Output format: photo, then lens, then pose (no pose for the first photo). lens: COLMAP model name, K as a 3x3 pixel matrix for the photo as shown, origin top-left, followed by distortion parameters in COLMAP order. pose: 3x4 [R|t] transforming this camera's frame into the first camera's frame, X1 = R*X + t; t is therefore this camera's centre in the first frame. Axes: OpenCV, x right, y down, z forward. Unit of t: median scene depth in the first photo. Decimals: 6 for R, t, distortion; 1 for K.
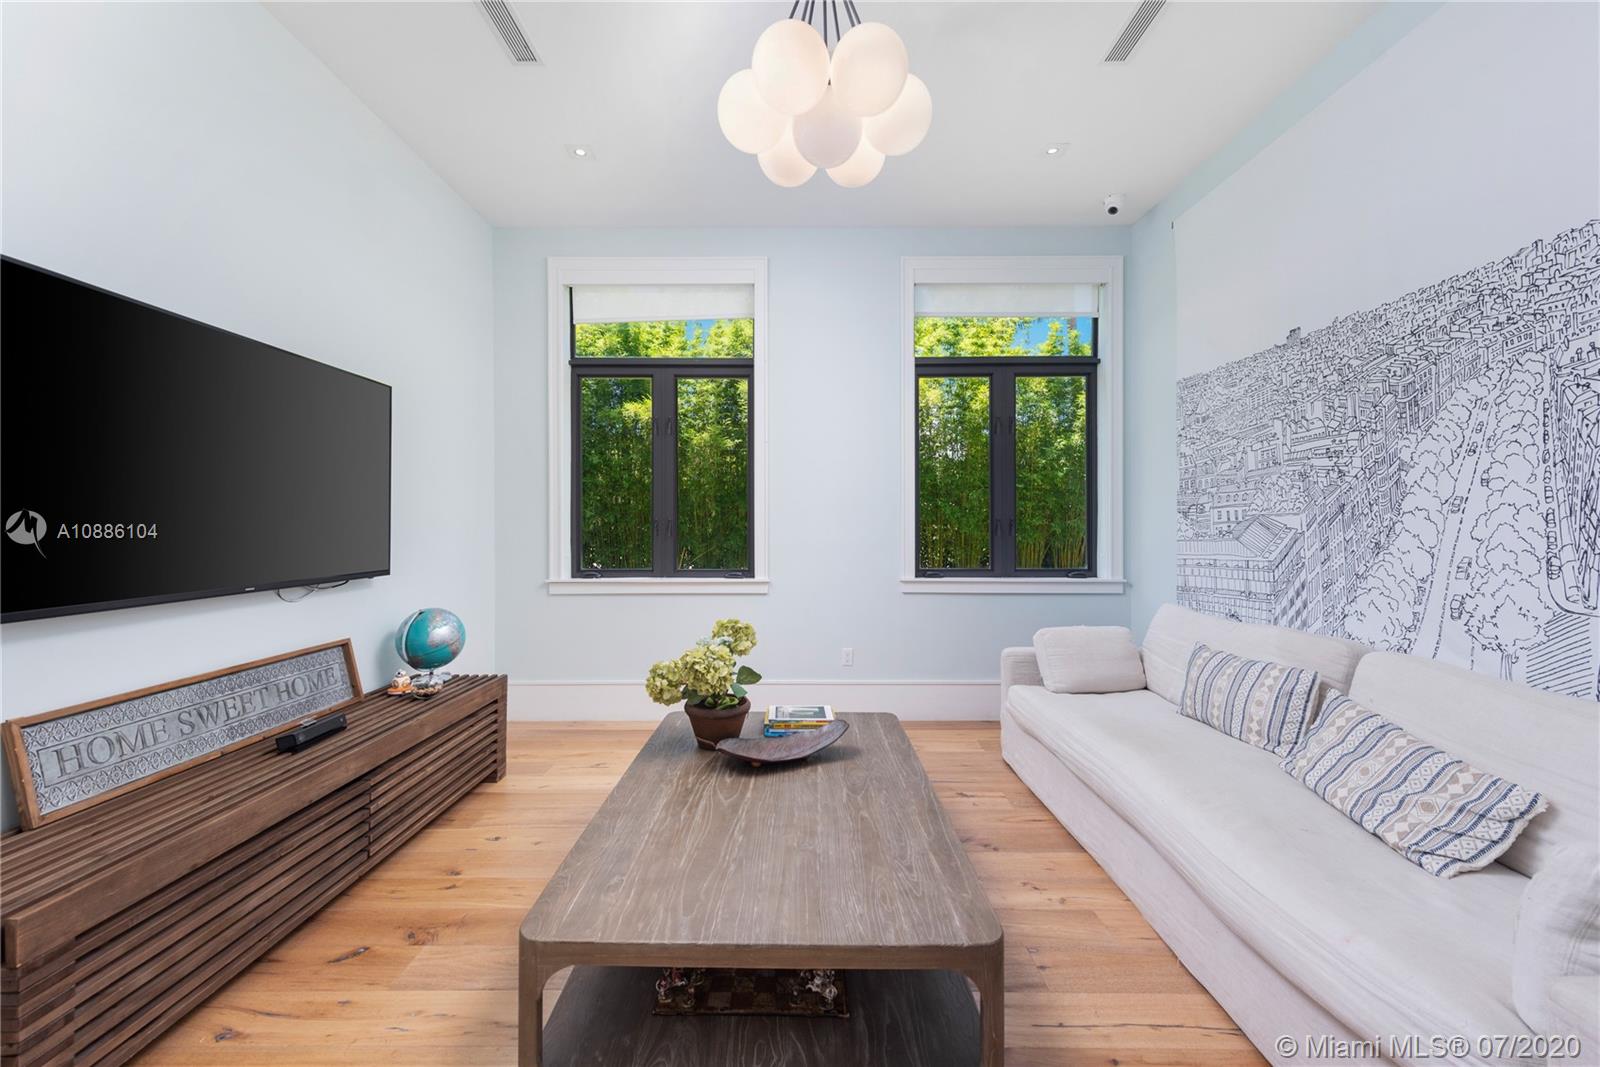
lens RADIAL K [[637.4, 0, 801.6], [0, 637.4, 509.9], [0, 0, 1]] dist [0.000908, -0.000270]
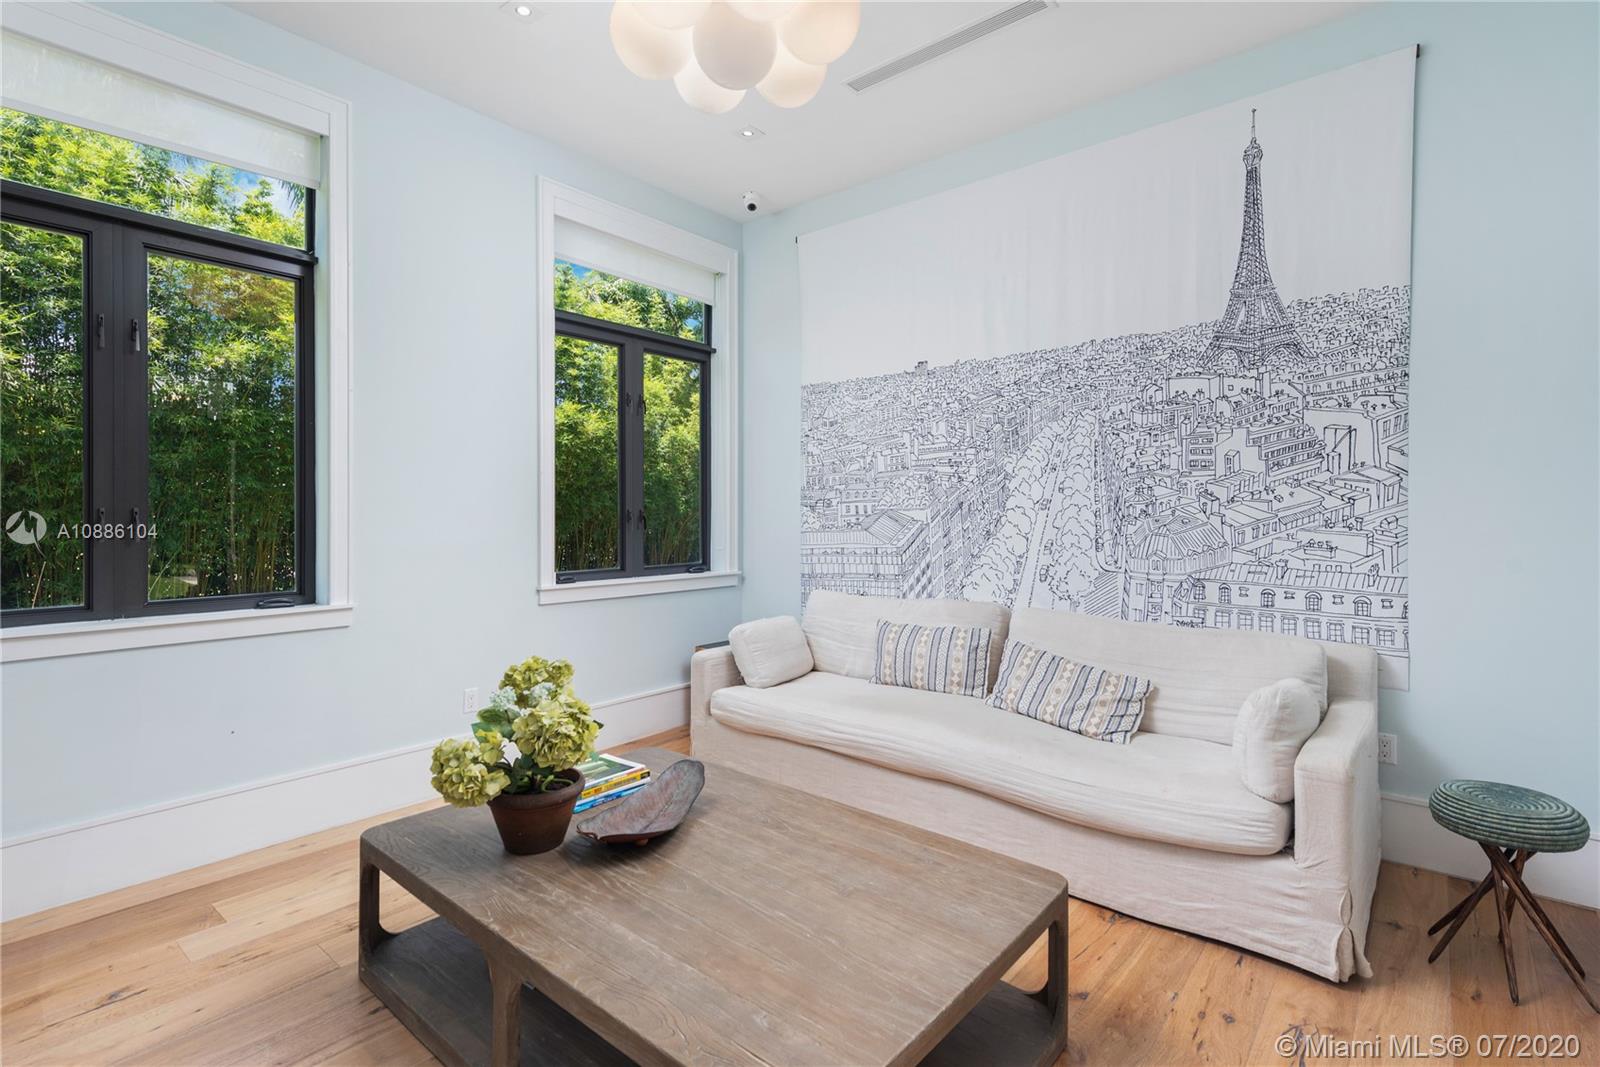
lens RADIAL K [[749.6, 0, 797.8], [0, 749.6, 501.3], [0, 0, 1]] dist [0.019224, -0.000353]
pose [[0.643486, 0.011751, 0.765368, -0.558598], [-0.015900, 0.999872, -0.001984, -0.002449], [-0.765293, -0.010893, 0.643590, 0.257505]]
